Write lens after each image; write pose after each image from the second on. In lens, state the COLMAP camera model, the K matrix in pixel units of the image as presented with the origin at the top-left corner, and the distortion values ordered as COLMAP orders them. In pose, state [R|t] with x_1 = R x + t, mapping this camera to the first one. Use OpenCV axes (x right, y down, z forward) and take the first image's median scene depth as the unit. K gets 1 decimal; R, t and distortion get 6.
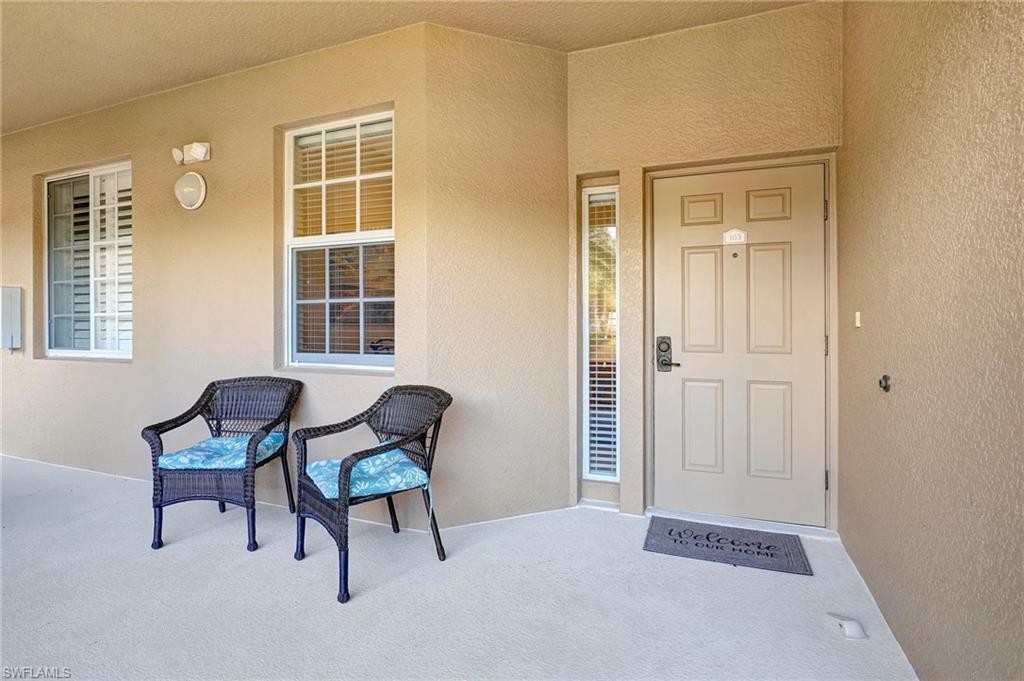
lens RADIAL K [[510.8, 0, 491.9], [0, 510.8, 312.3], [0, 0, 1]] dist [-0.000732, 0.000033]
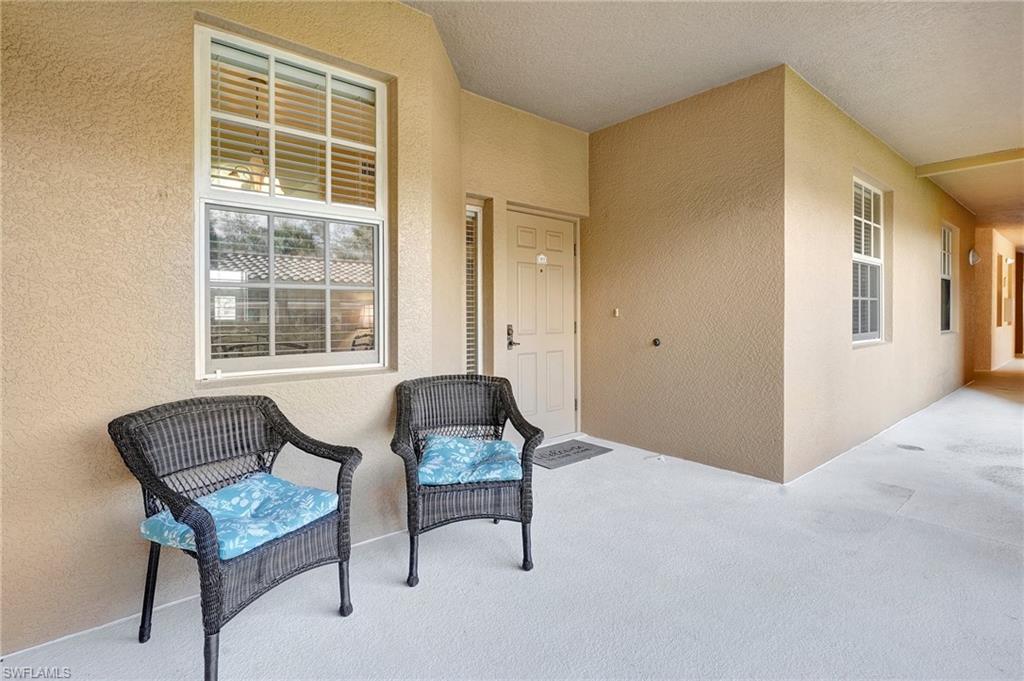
lens RADIAL K [[510.8, 0, 491.9], [0, 510.8, 312.3], [0, 0, 1]] dist [-0.000732, 0.000033]
pose [[0.460241, 0.006714, 0.887769, -0.896801], [-0.008040, 0.999962, -0.003394, 0.018041], [-0.887758, -0.005576, 0.460277, 0.394504]]
